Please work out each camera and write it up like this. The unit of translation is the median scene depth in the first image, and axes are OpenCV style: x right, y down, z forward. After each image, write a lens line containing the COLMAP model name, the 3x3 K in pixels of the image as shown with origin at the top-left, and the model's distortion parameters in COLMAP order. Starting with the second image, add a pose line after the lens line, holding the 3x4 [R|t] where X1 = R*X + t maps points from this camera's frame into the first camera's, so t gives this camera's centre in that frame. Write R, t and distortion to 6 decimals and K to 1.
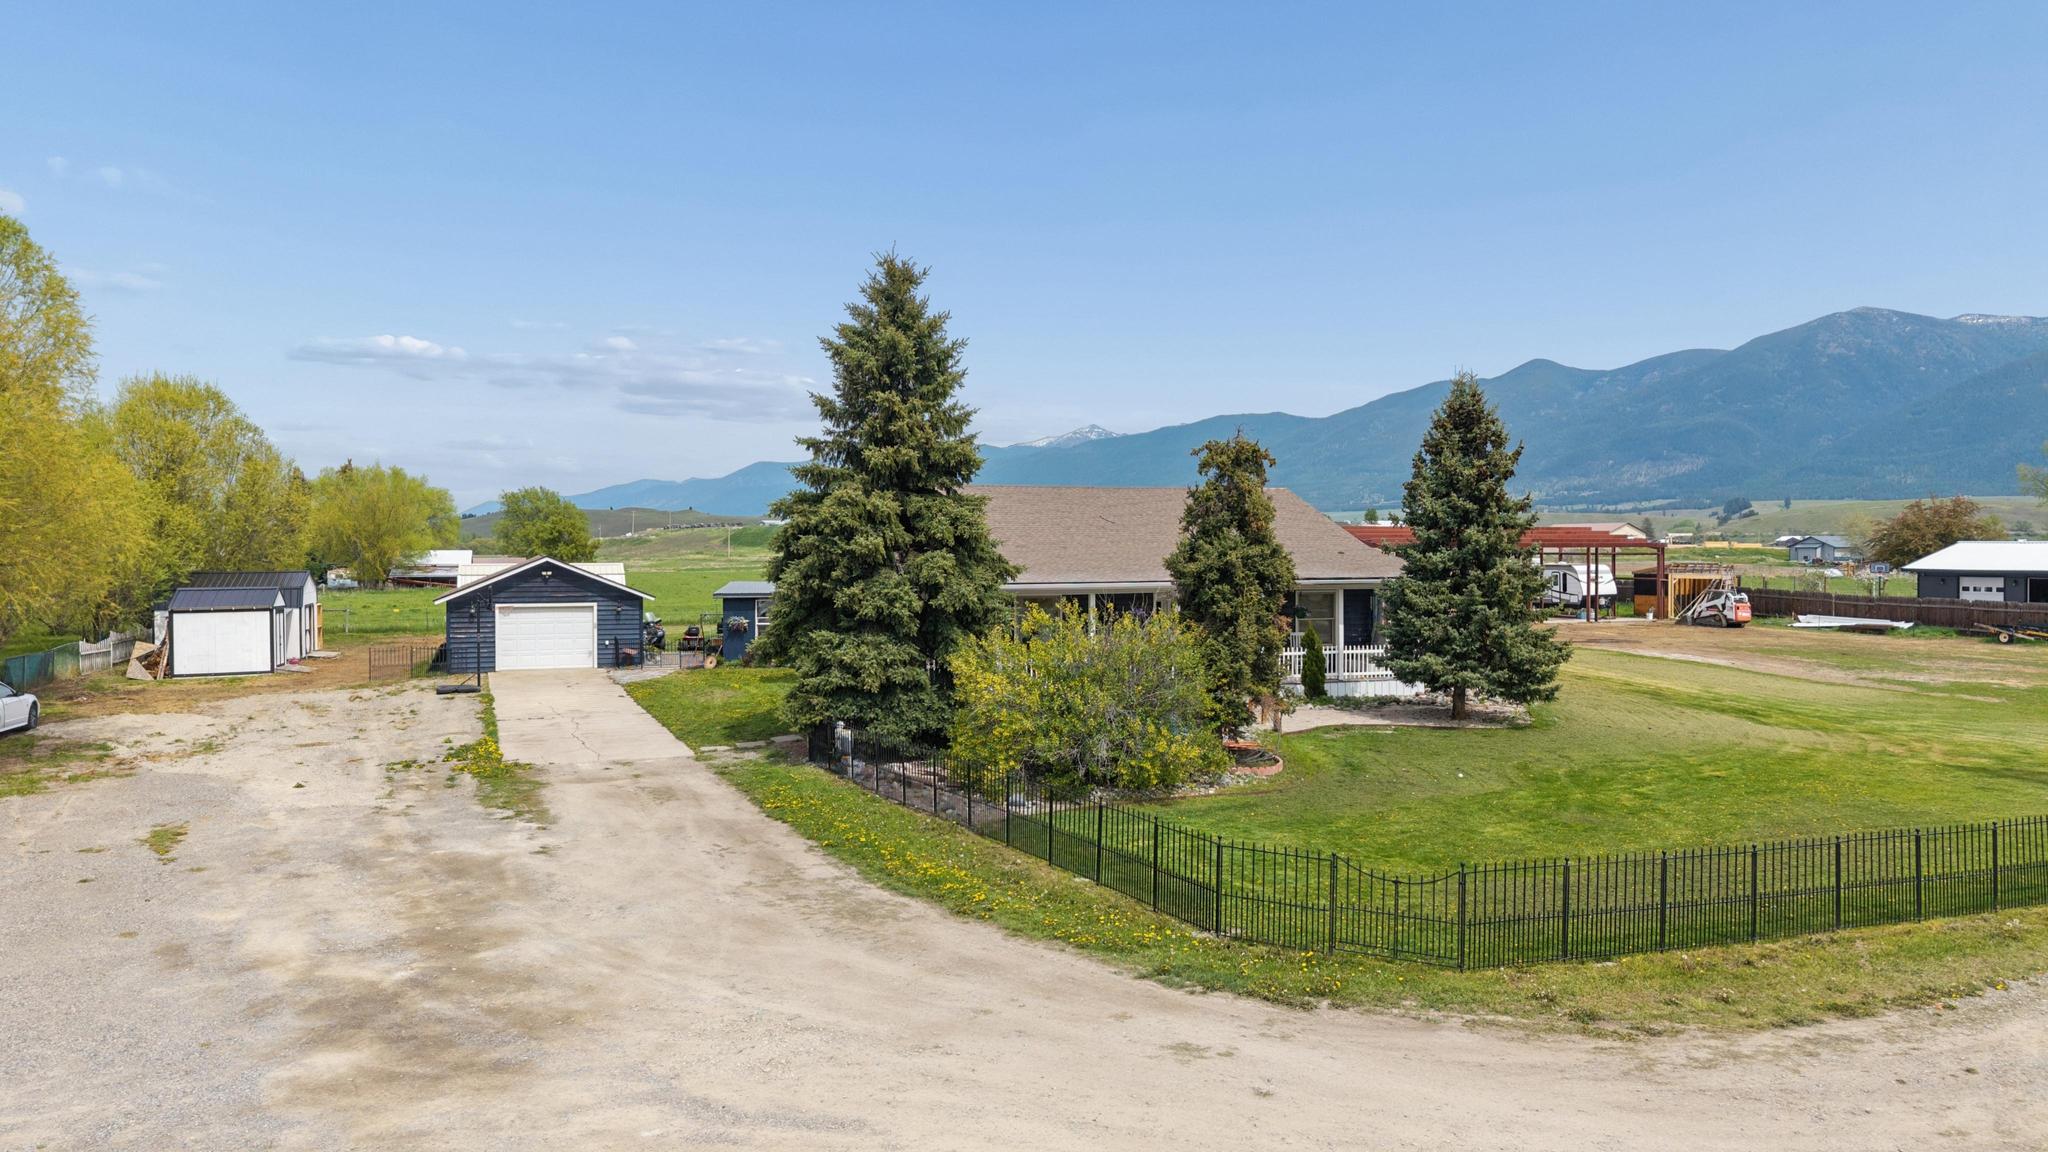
lens RADIAL K [[1366.2, 0, 1028.6], [0, 1366.2, 564.5], [0, 0, 1]] dist [0.025165, -0.031930]
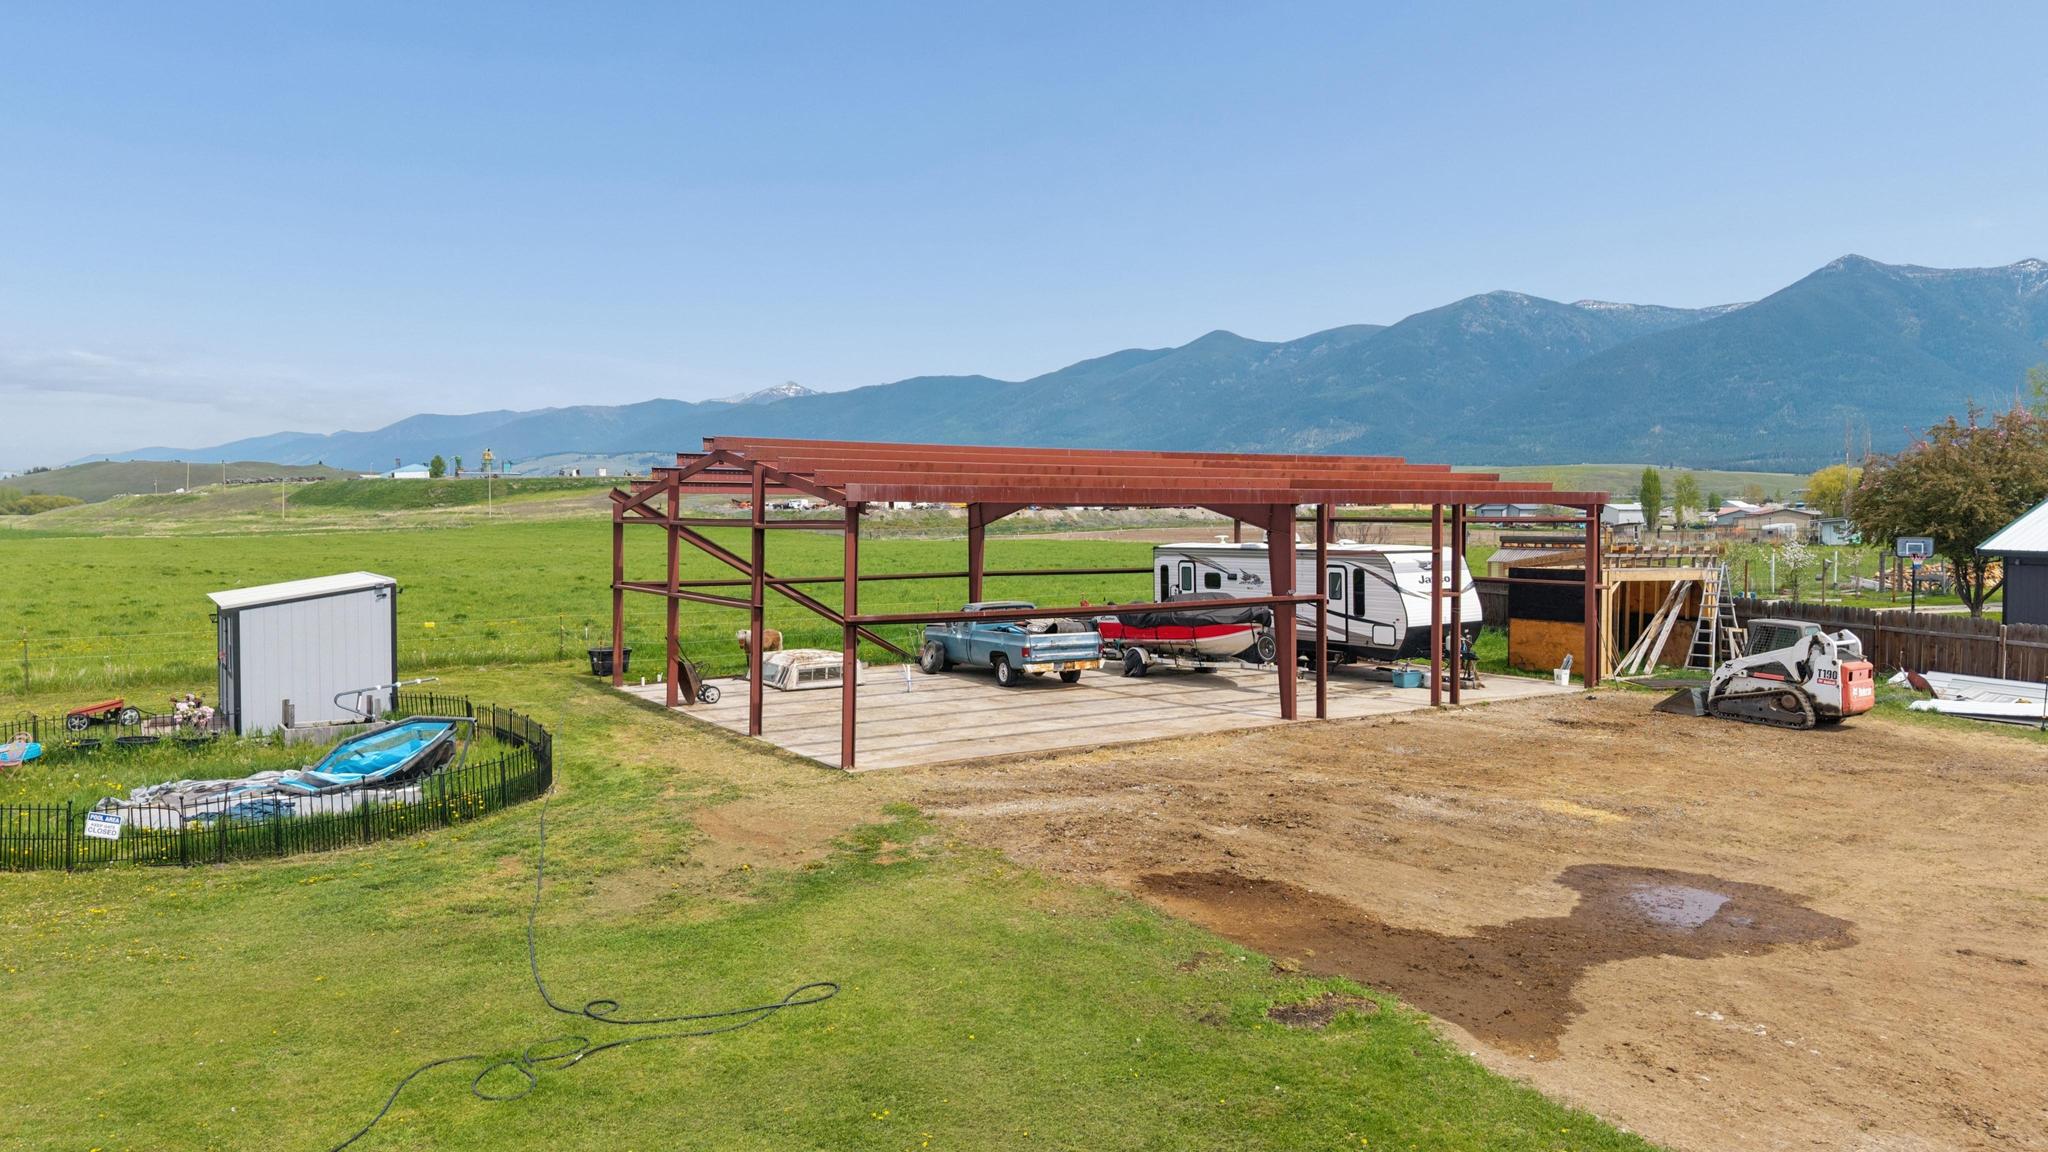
lens RADIAL K [[1371.7, 0, 1030.3], [0, 1371.7, 552.9], [0, 0, 1]] dist [0.031043, -0.028422]
pose [[0.975970, -0.004381, 0.217863, 0.565722], [0.000054, 0.999803, 0.019866, -0.017195], [-0.217907, -0.019376, 0.975777, 1.695927]]
